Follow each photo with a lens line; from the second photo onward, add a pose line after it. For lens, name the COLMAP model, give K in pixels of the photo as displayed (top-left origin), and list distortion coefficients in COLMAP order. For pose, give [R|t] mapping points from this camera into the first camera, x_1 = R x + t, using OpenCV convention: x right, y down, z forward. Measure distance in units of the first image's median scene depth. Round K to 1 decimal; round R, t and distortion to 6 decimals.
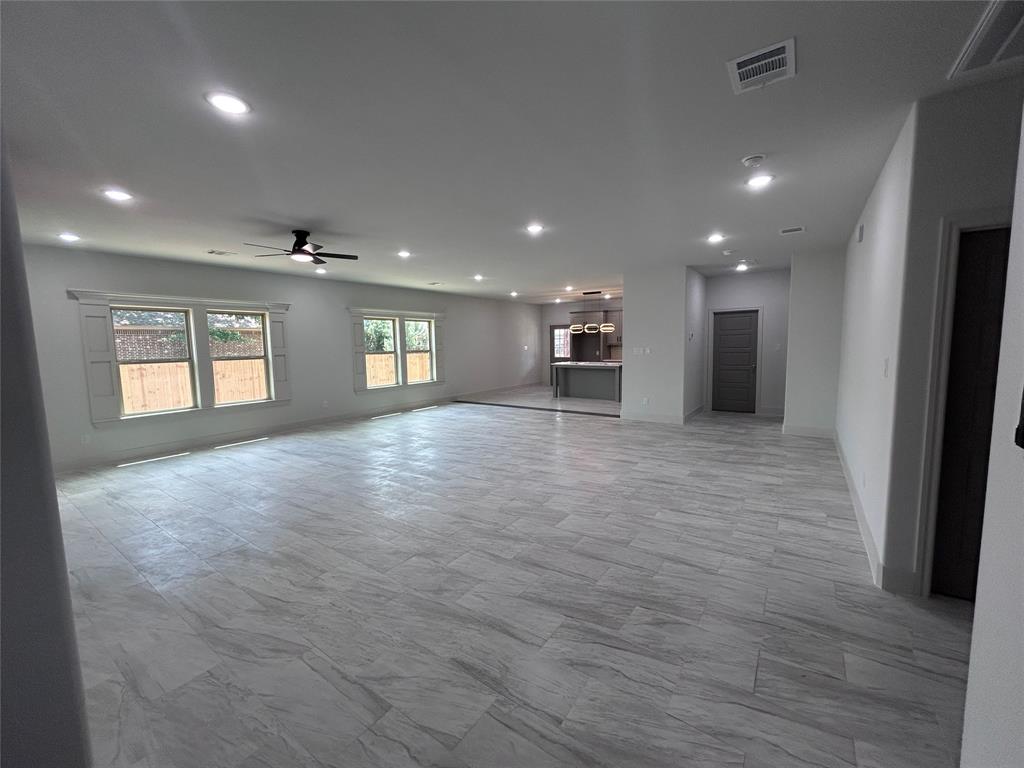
lens RADIAL K [[412.6, 0, 516.4], [0, 412.6, 384.7], [0, 0, 1]] dist [0.000692, 0.000980]
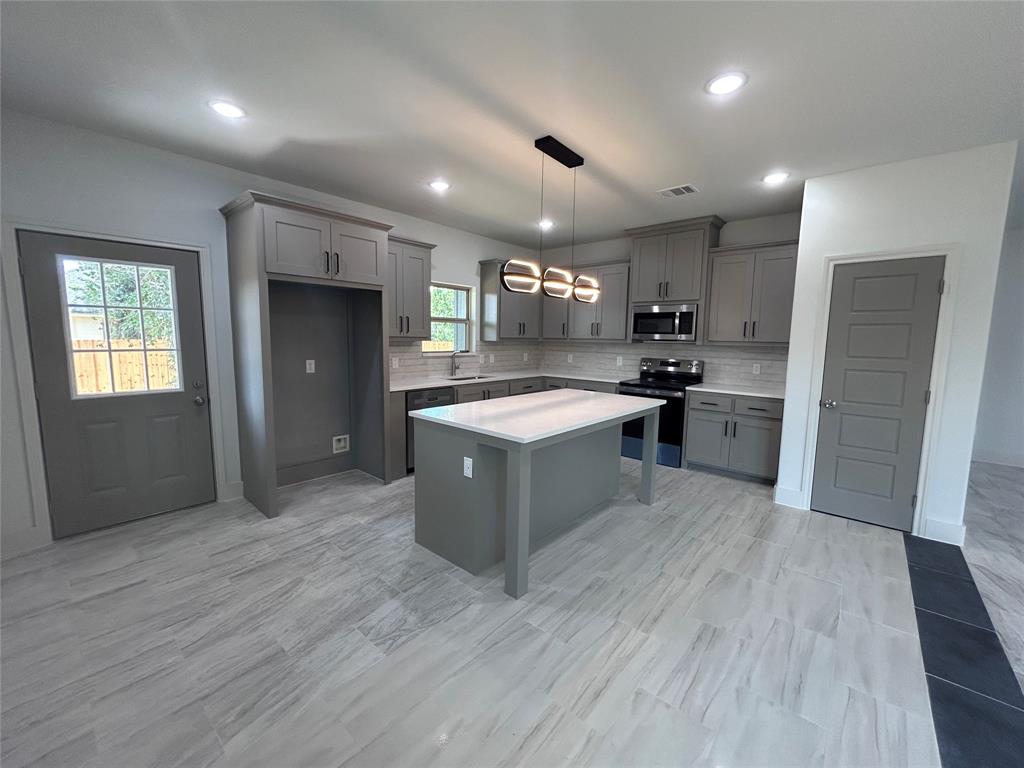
lens RADIAL K [[412.6, 0, 511.9], [0, 412.6, 379.0], [0, 0, 1]] dist [0.000692, 0.000980]
pose [[0.098496, -0.084588, 0.991536, -0.229428], [0.083249, 0.993589, 0.076494, -0.208725], [-0.991649, 0.075011, 0.104906, 2.192484]]
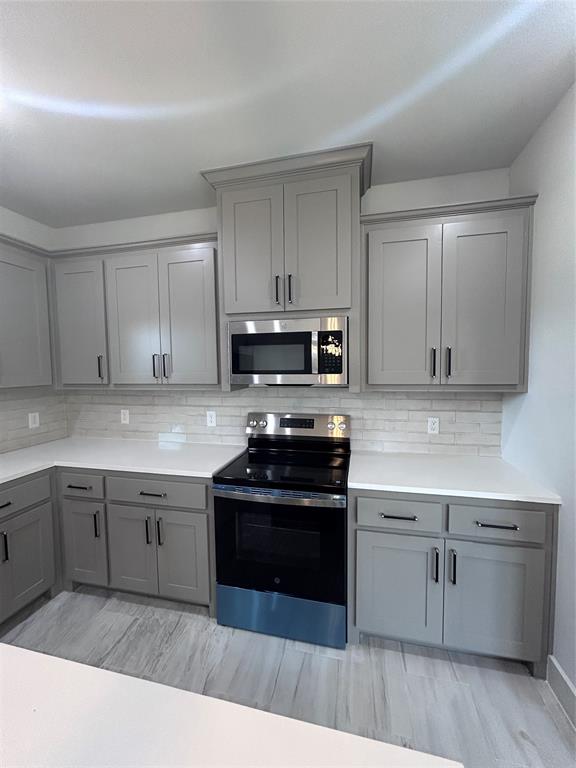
lens RADIAL K [[309.5, 0, 287.9], [0, 309.5, 383.5], [0, 0, 1]] dist [0.000692, 0.000980]
pose [[-0.381333, -0.031526, 0.923900, 0.443515], [0.111893, 0.990496, 0.079982, -0.229274], [-0.917641, 0.133877, -0.374181, 2.075763]]
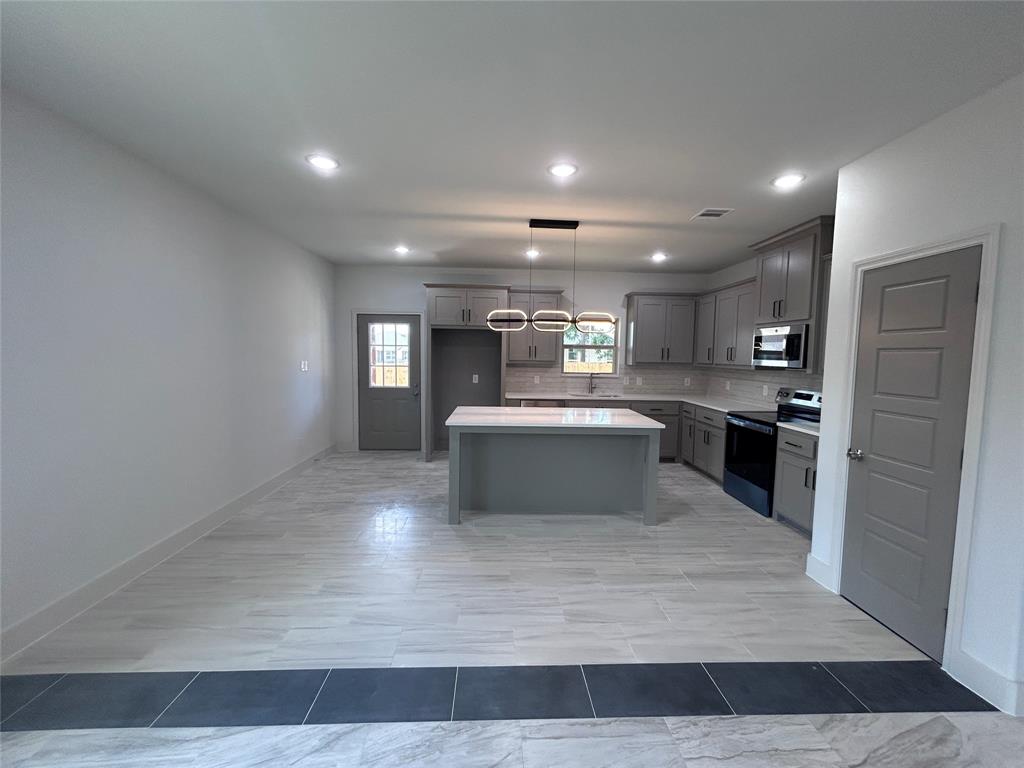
lens RADIAL K [[412.6, 0, 514.2], [0, 412.6, 380.7], [0, 0, 1]] dist [0.000692, 0.000980]
pose [[0.788110, -0.010562, 0.615444, -0.151495], [0.031884, 0.999211, -0.023682, -0.164092], [-0.614709, 0.038287, 0.787824, 1.587236]]
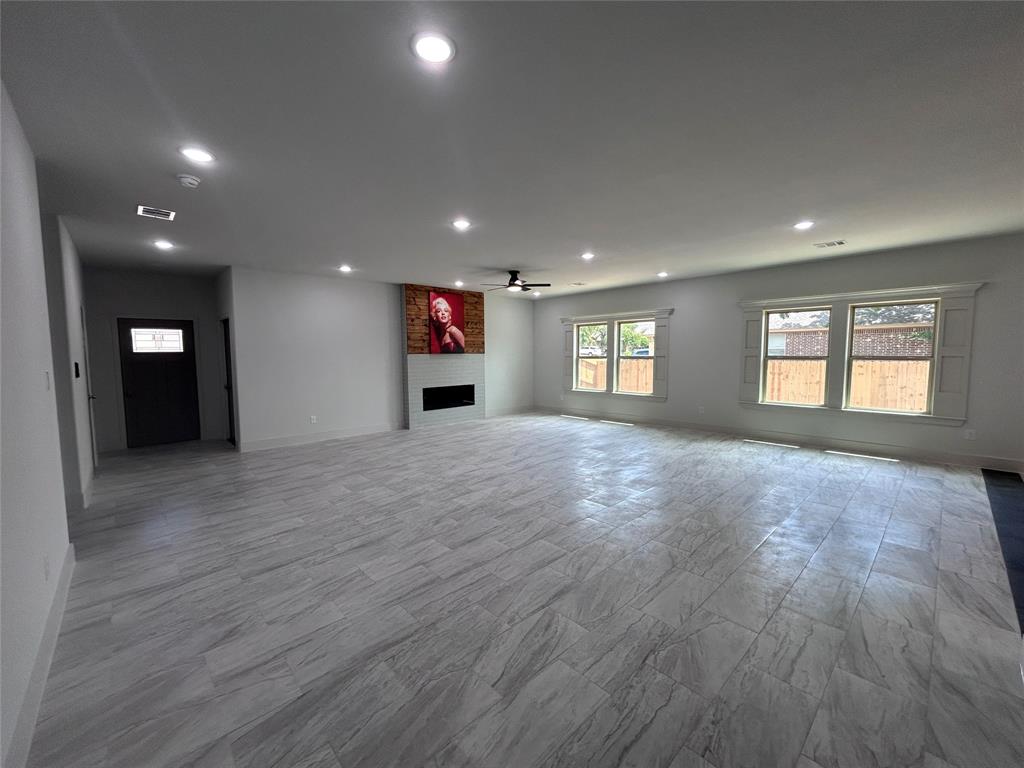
lens RADIAL K [[412.6, 0, 510.1], [0, 412.6, 386.1], [0, 0, 1]] dist [0.000692, 0.000980]
pose [[-0.207874, 0.099943, -0.973036, 0.868308], [-0.085978, 0.989049, 0.119956, -0.131303], [0.974370, 0.108596, -0.197004, 1.212799]]
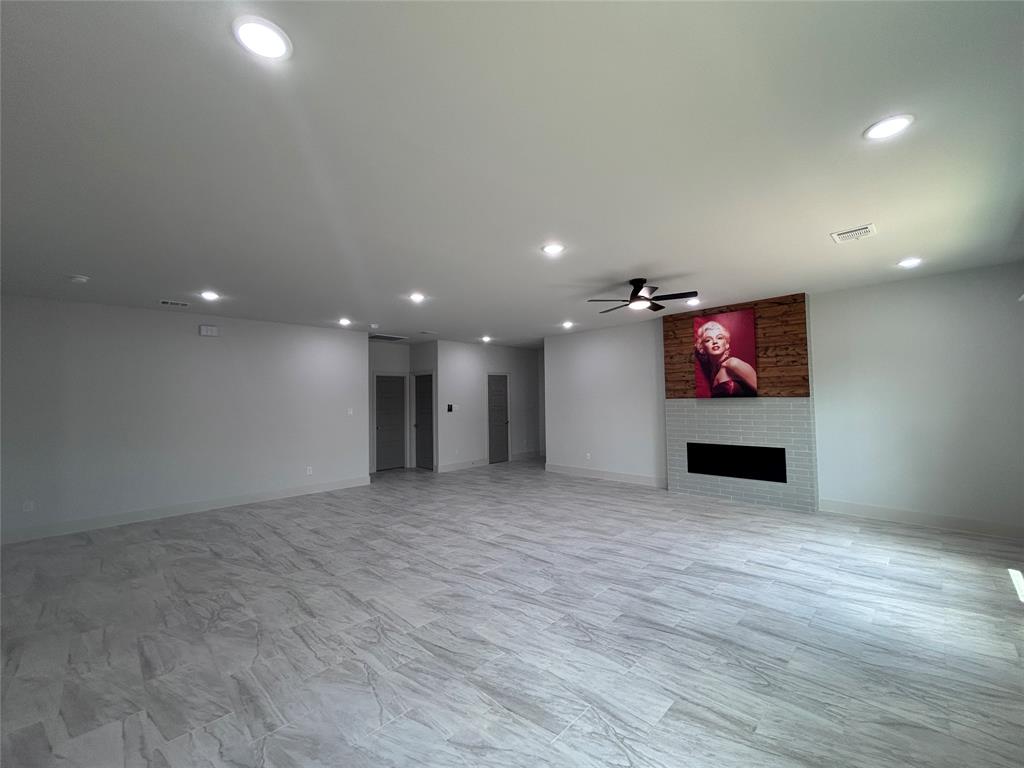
lens RADIAL K [[412.6, 0, 510.0], [0, 412.6, 384.7], [0, 0, 1]] dist [0.000692, 0.000980]
pose [[-0.981772, 0.044697, 0.184731, -0.363496], [0.056757, 0.996552, 0.060517, -0.182216], [-0.181389, 0.069898, -0.980924, 1.887010]]
